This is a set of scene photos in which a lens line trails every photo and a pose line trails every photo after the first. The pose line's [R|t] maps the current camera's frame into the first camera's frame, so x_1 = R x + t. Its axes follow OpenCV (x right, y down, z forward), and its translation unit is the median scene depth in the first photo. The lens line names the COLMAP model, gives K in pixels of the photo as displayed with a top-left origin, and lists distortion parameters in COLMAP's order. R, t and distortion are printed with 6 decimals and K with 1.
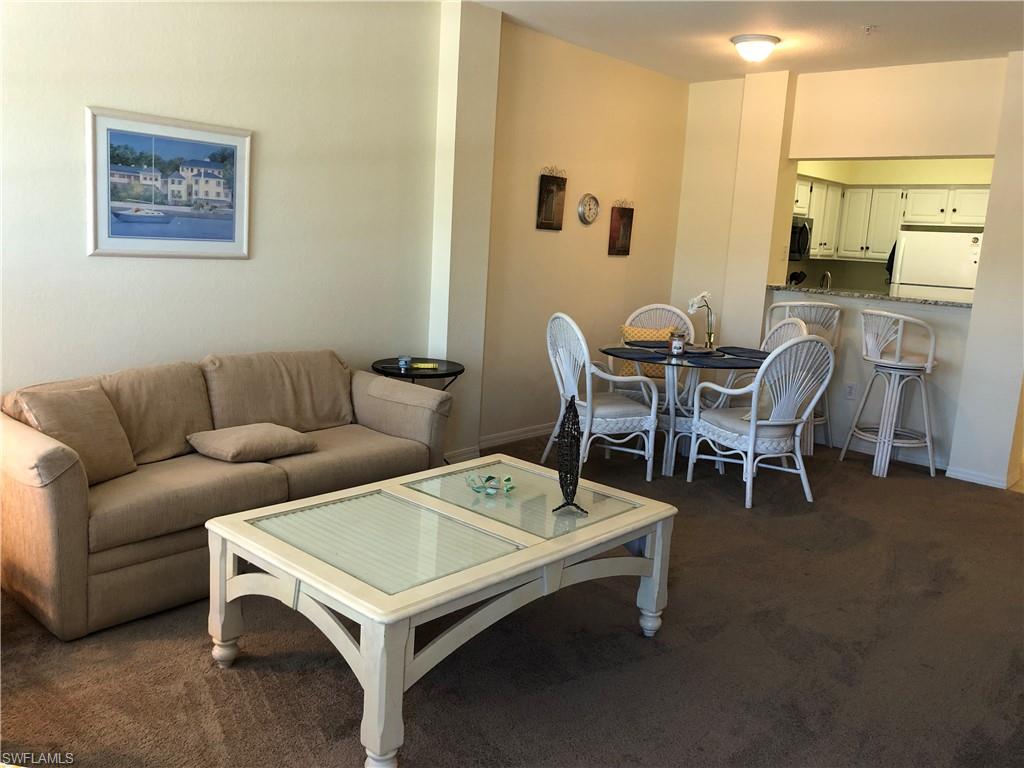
lens RADIAL K [[843.3, 0, 527.7], [0, 843.3, 380.5], [0, 0, 1]] dist [0.008262, -0.012076]
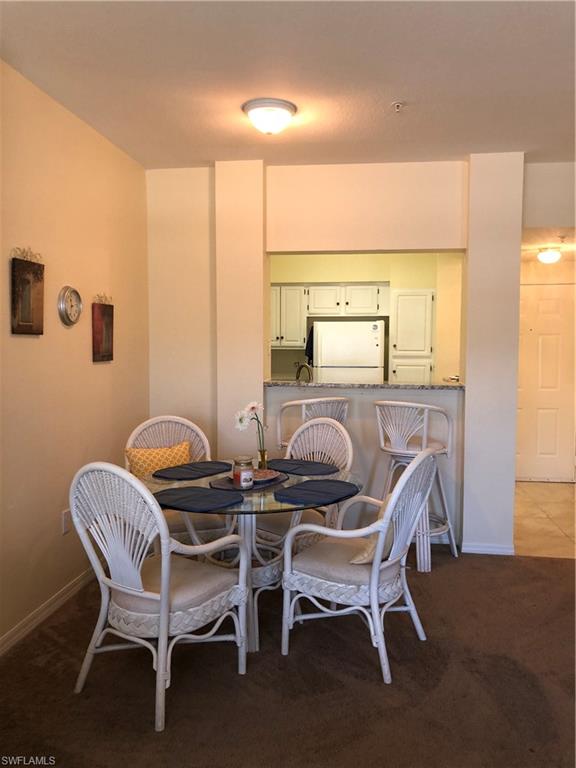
lens RADIAL K [[632.4, 0, 288.0], [0, 632.4, 384.0], [0, 0, 1]] dist [0.008262, -0.012076]
pose [[0.841331, -0.086757, 0.533513, -0.081290], [0.132164, 0.990093, -0.047414, -0.085249], [-0.524114, 0.110402, 0.844462, 0.449053]]
